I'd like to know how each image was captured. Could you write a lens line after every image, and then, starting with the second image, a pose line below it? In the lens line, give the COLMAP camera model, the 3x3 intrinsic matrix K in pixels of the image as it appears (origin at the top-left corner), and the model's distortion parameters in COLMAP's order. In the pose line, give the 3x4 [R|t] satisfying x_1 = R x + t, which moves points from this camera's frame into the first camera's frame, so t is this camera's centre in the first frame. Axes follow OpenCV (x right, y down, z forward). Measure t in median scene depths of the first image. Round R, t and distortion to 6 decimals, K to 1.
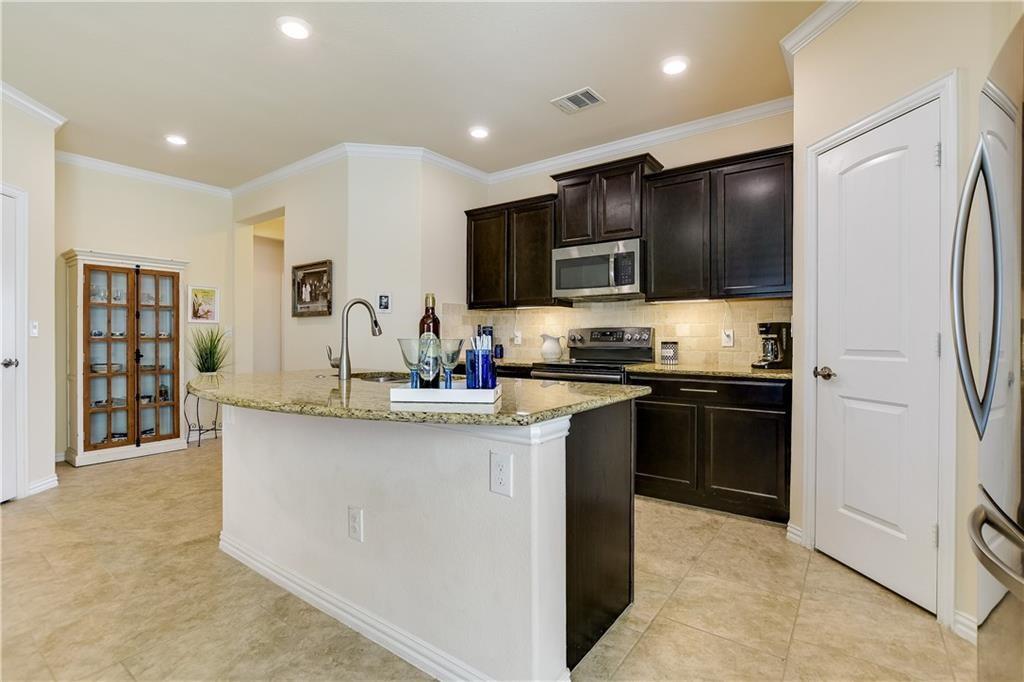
lens RADIAL K [[473.6, 0, 512.0], [0, 473.6, 341.0], [0, 0, 1]] dist [-0.017207, 0.000147]
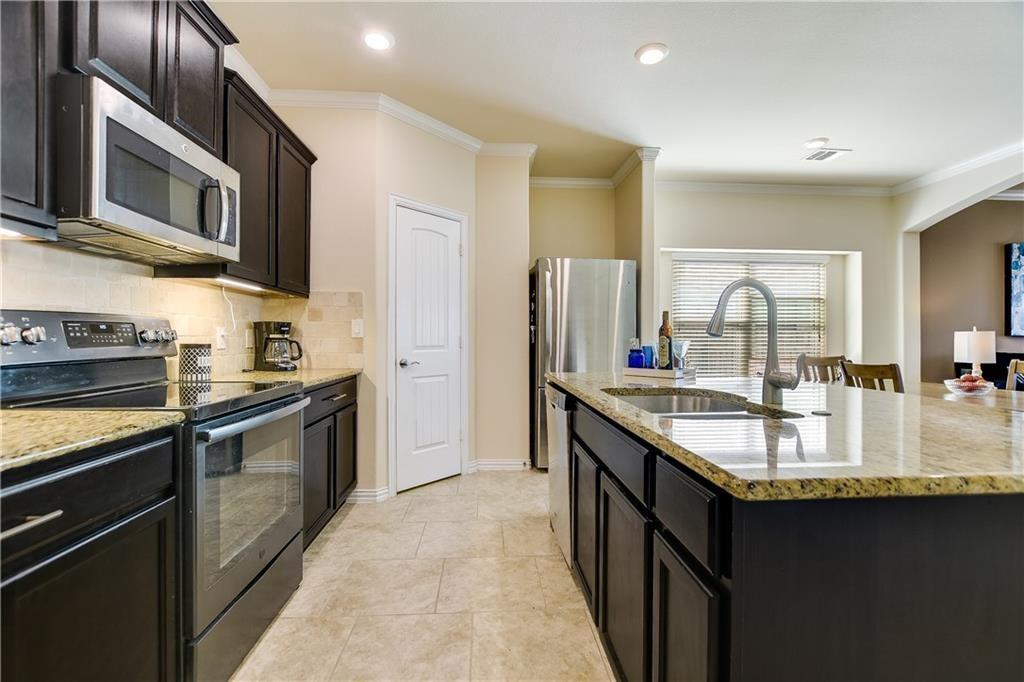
lens RADIAL K [[438.8, 0, 512.0], [0, 438.8, 341.0], [0, 0, 1]] dist [-0.002131, -0.000238]
pose [[-0.636246, -0.004900, 0.771471, -0.330341], [0.003283, 0.999954, 0.009059, -0.005358], [-0.771479, 0.008297, -0.636201, 0.933501]]
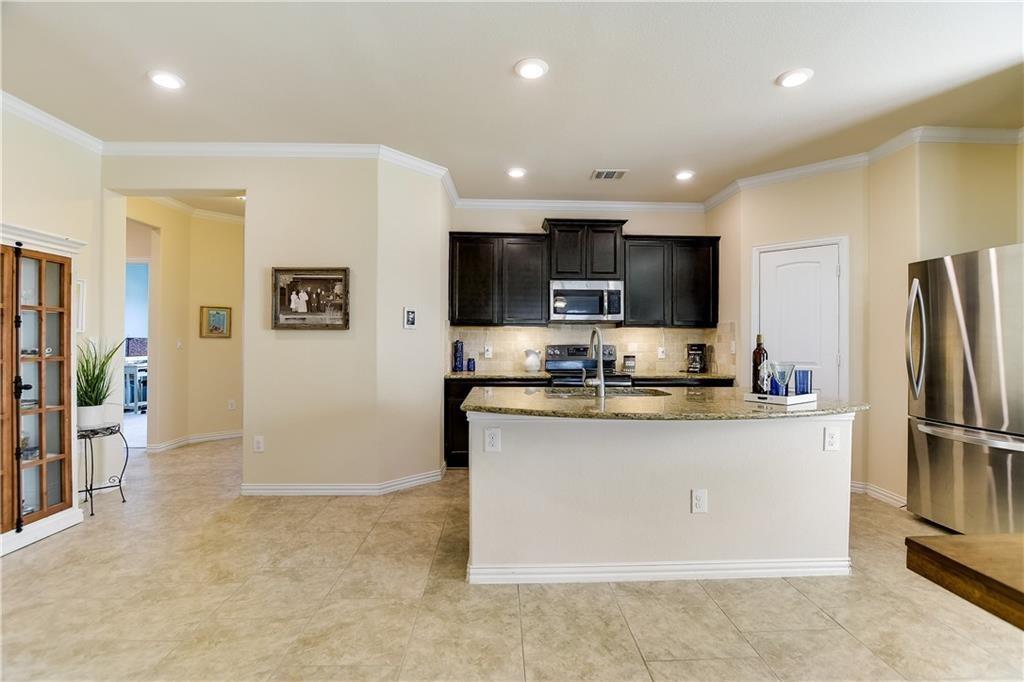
lens RADIAL K [[460.1, 0, 512.0], [0, 460.1, 341.0], [0, 0, 1]] dist [-0.023479, 0.000330]
pose [[0.787258, 0.006390, 0.616591, -0.688831], [-0.000206, 0.999949, -0.010100, -0.025120], [-0.616624, 0.007825, 0.787219, 0.131011]]
